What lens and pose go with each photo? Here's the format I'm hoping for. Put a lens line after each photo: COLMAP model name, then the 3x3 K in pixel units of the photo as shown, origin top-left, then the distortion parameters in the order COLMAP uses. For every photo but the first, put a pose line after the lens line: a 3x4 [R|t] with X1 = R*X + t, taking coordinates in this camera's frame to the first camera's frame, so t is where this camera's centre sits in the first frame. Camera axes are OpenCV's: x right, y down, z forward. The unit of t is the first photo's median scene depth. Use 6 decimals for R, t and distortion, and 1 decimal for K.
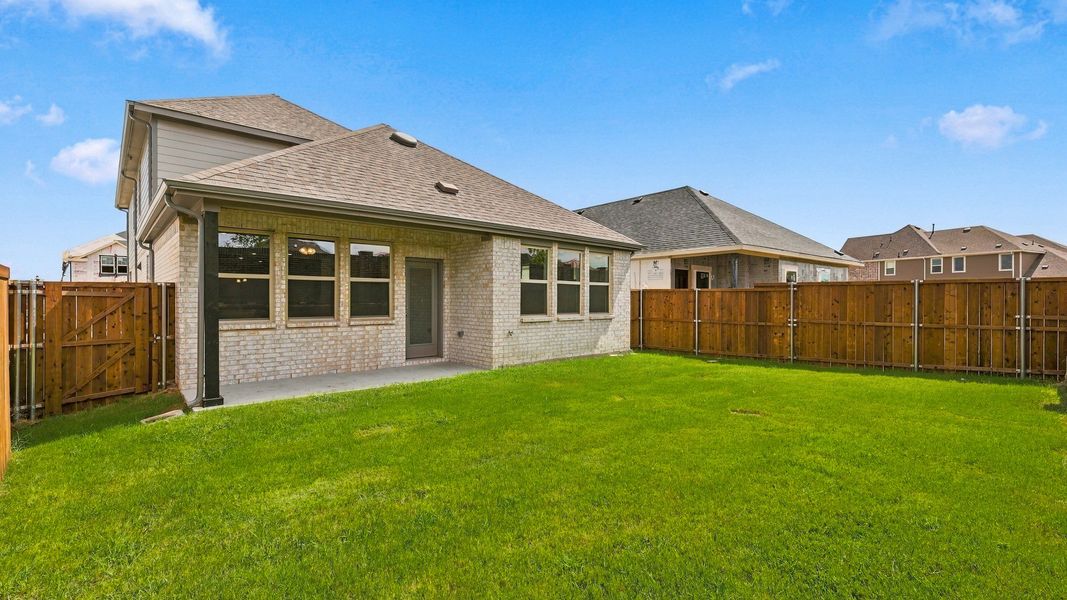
lens RADIAL K [[467.5, 0, 535.4], [0, 467.5, 301.9], [0, 0, 1]] dist [0.000426, -0.000508]
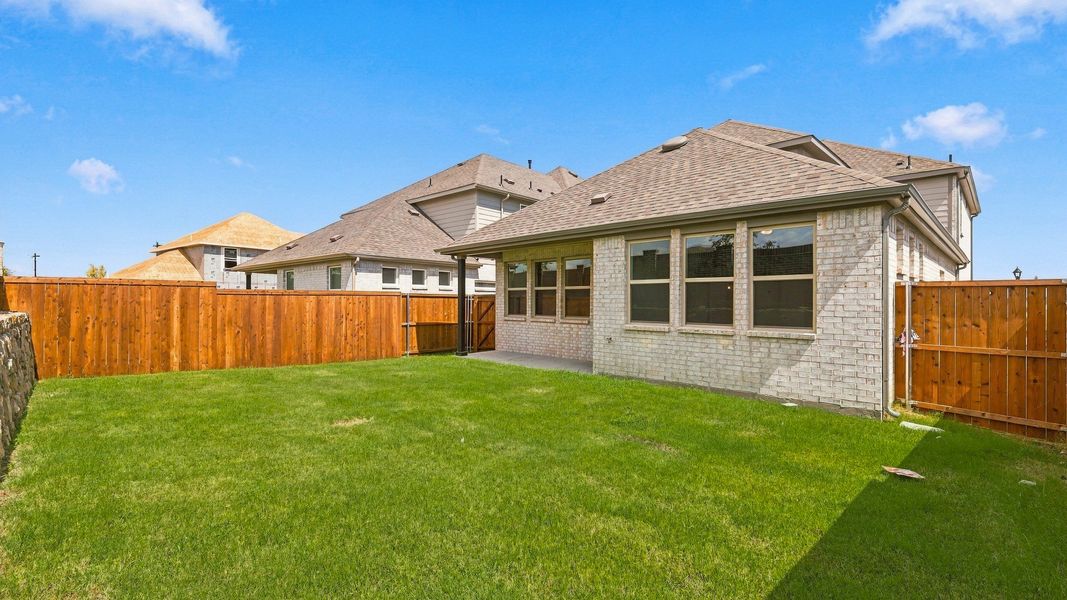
lens RADIAL K [[467.5, 0, 535.8], [0, 467.5, 299.4], [0, 0, 1]] dist [0.000426, -0.000508]
pose [[0.030410, -0.006744, -0.999515, 0.832314], [-0.009497, 0.999930, -0.007036, -0.005038], [0.999492, 0.009706, 0.030343, 0.786978]]
